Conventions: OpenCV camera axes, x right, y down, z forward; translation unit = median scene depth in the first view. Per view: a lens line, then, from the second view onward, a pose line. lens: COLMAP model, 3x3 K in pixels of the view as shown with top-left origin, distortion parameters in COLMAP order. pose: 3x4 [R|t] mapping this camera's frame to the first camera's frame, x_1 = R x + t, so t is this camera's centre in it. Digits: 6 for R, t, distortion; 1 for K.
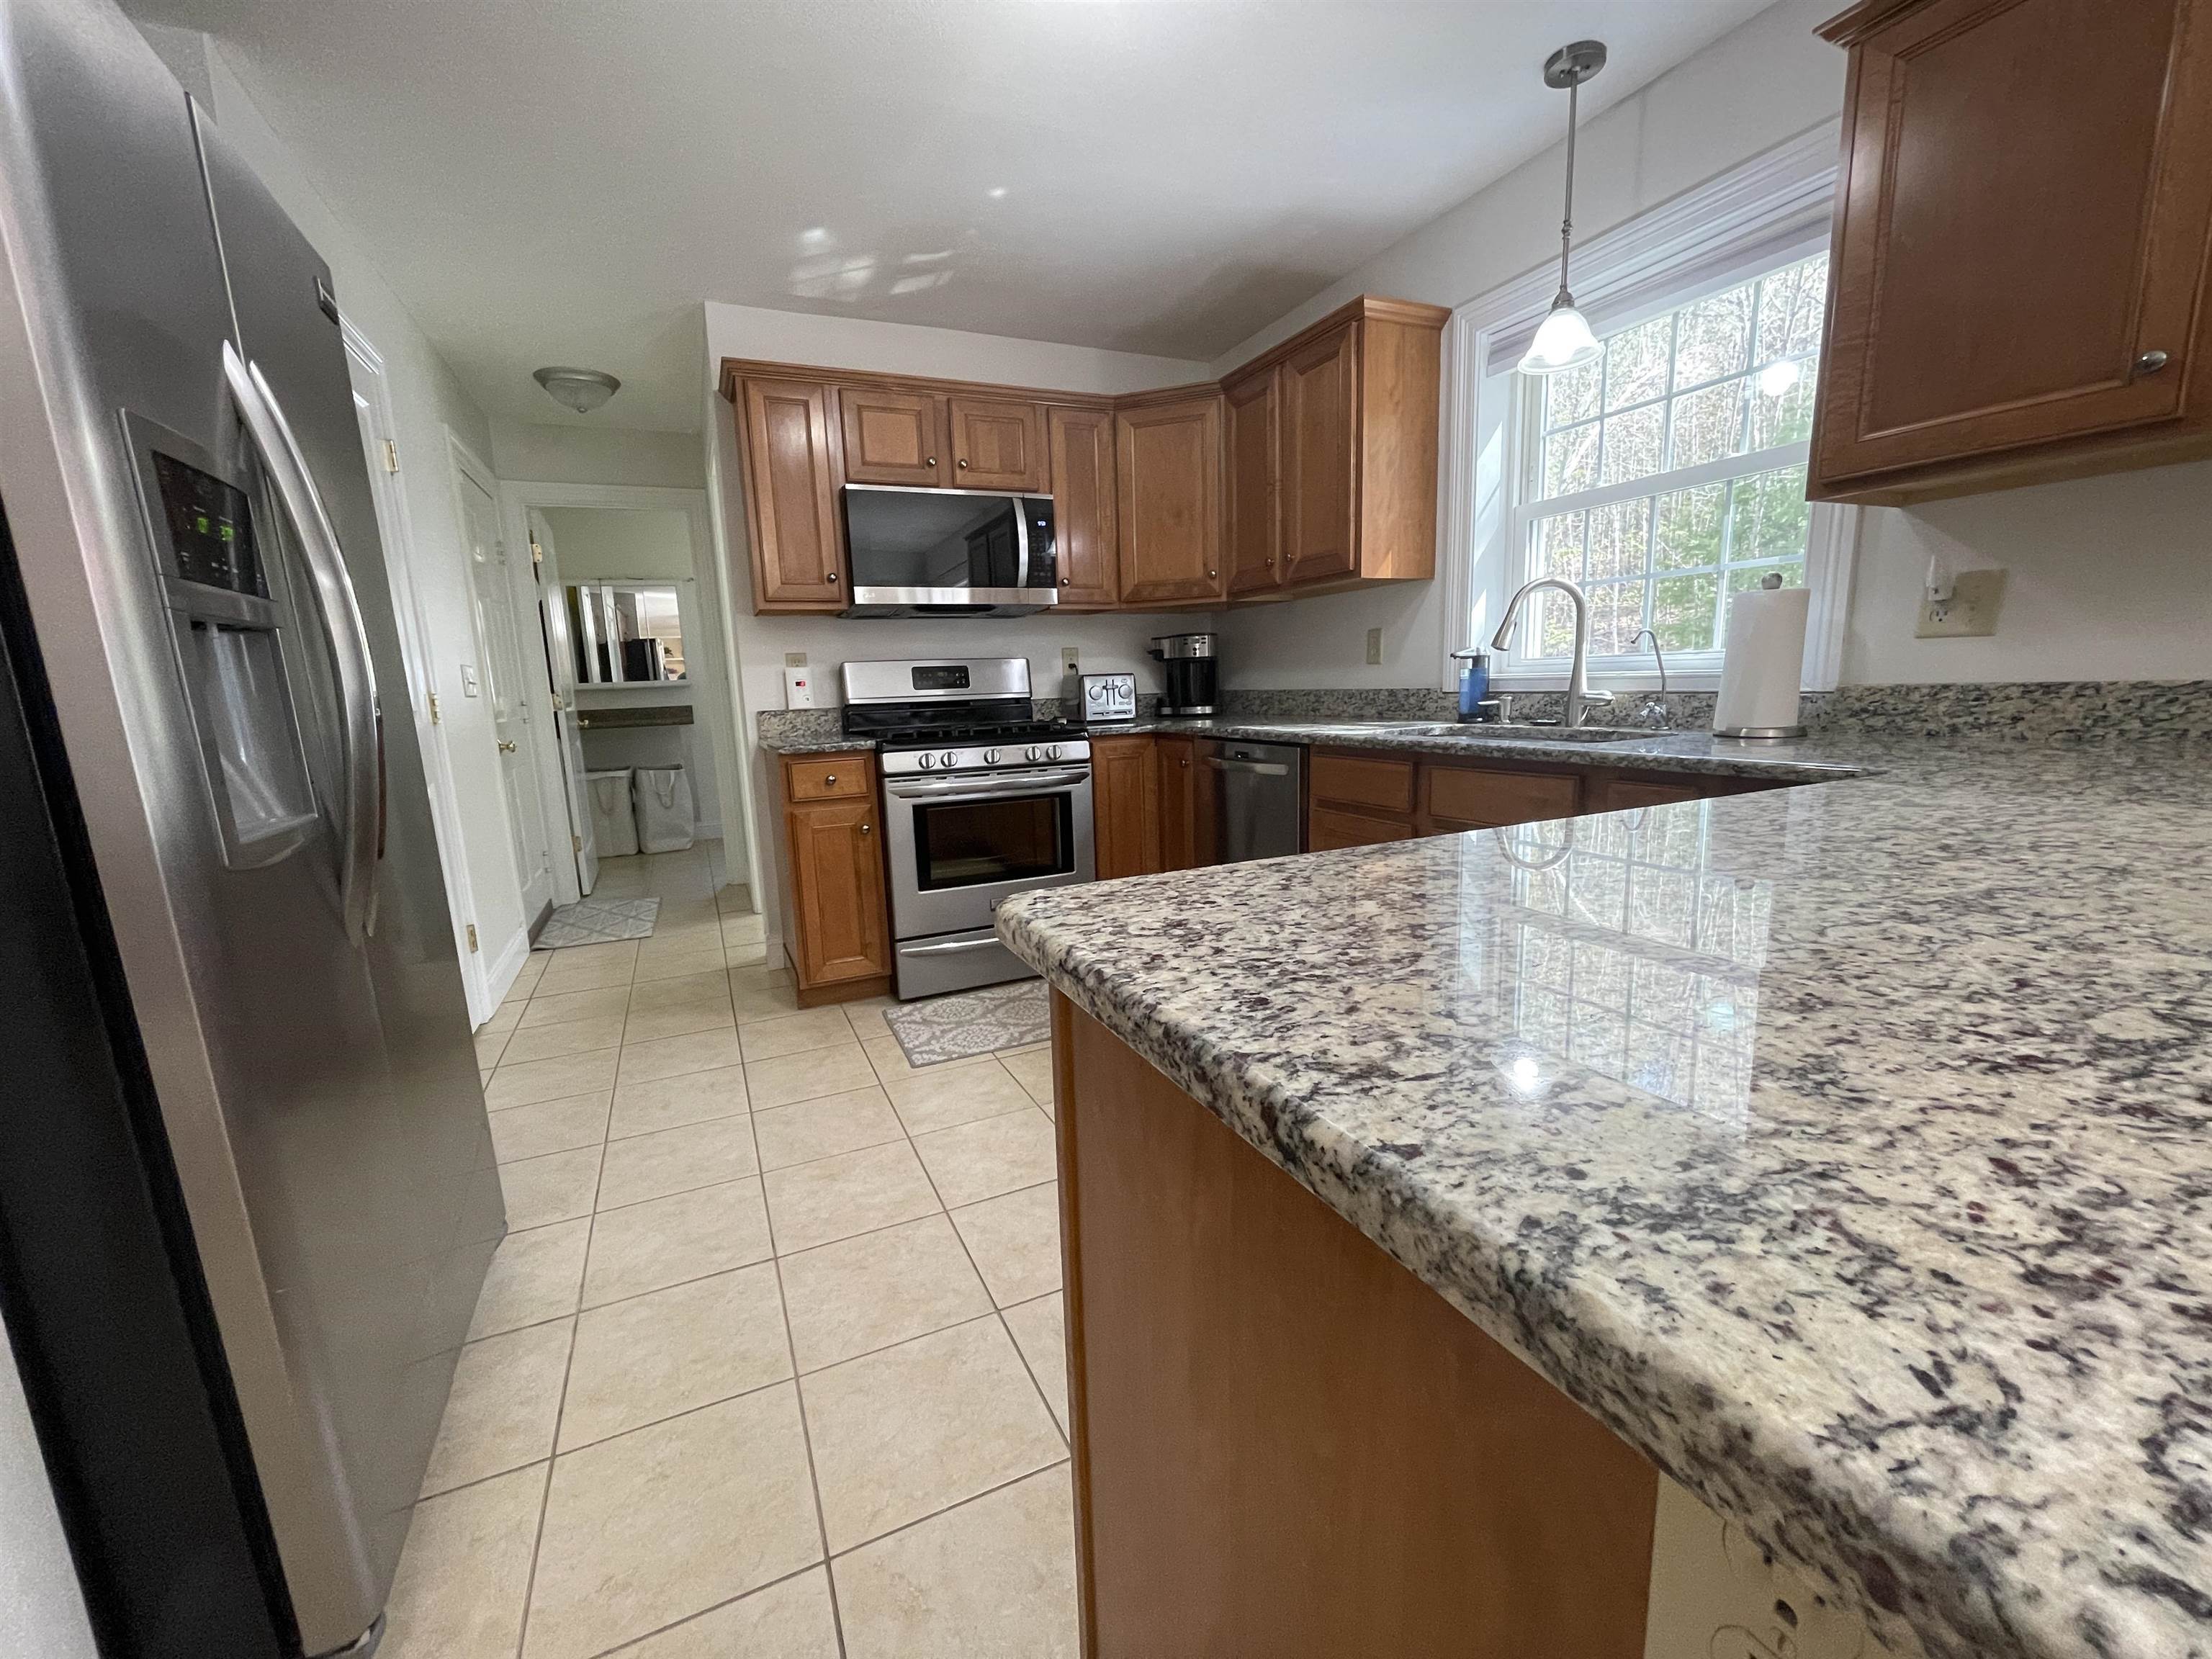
lens RADIAL K [[889.0, 0, 1087.6], [0, 889.0, 830.6], [0, 0, 1]] dist [-0.004044, -0.000716]
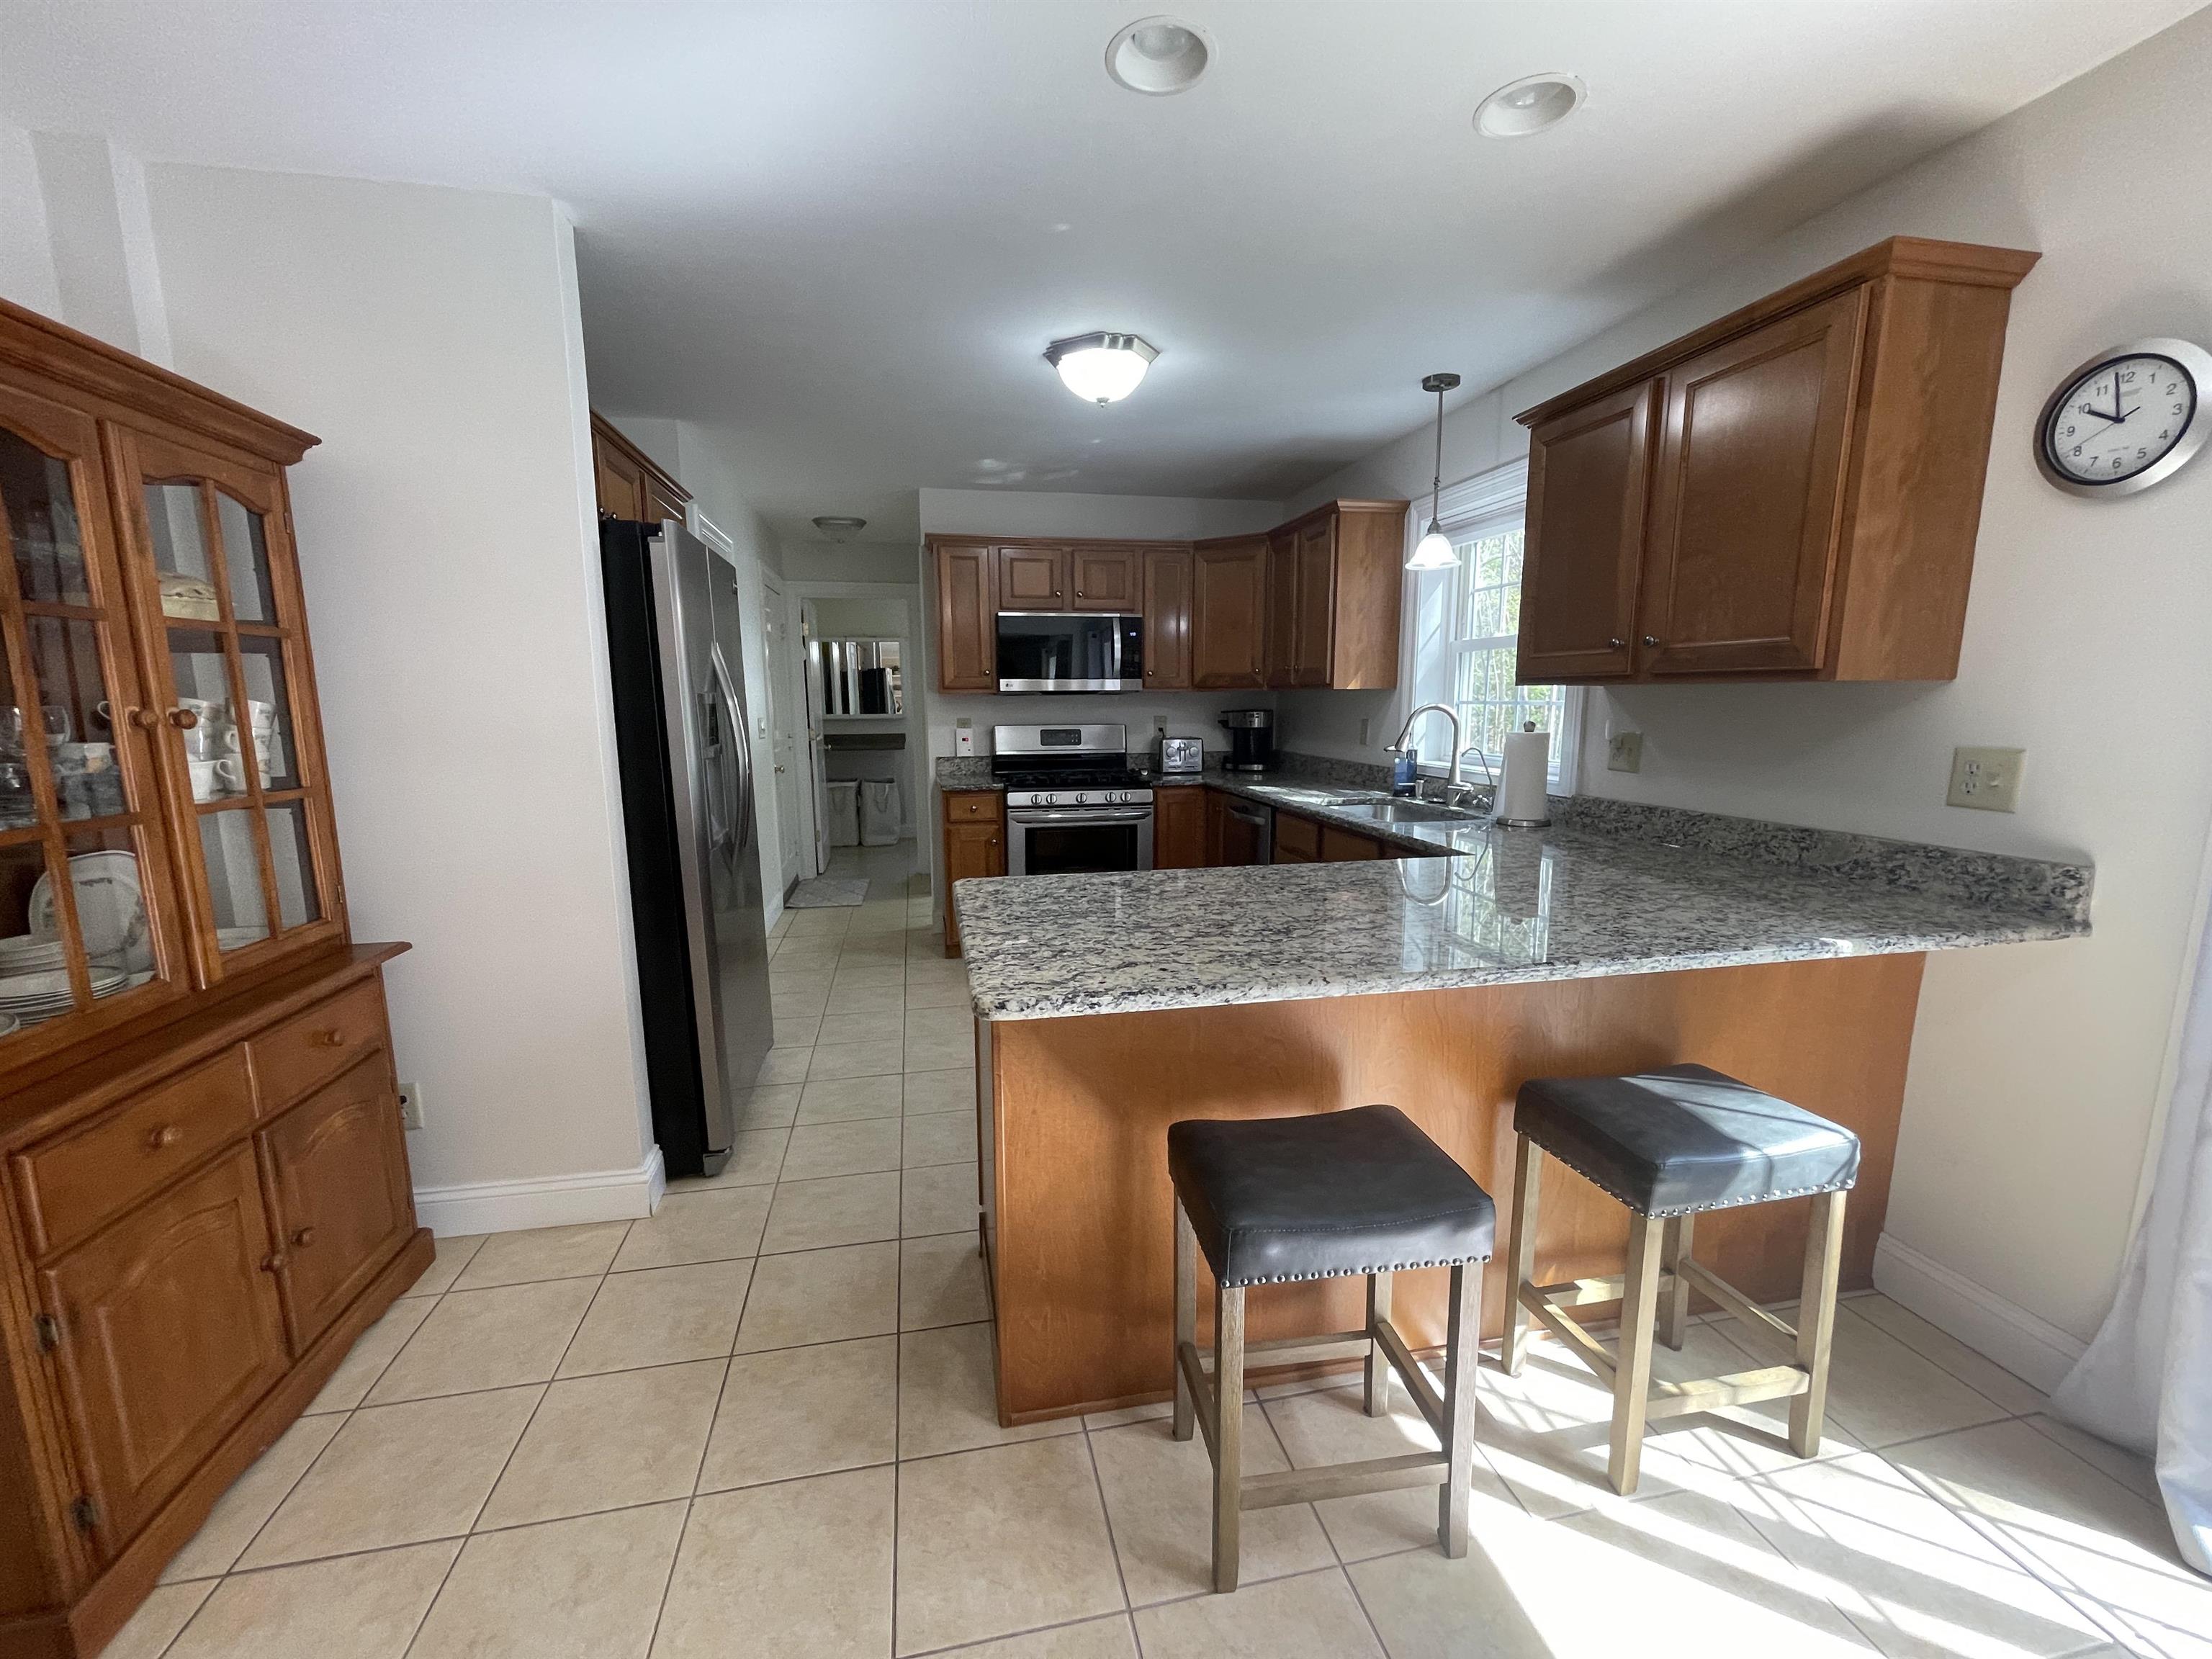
lens RADIAL K [[889.0, 0, 1096.7], [0, 889.0, 835.1], [0, 0, 1]] dist [-0.004044, -0.000716]
pose [[0.974986, 0.065391, -0.212431, 0.219004], [-0.067131, 0.997744, -0.000981, -0.021717], [0.211888, 0.015217, 0.977176, -0.398766]]
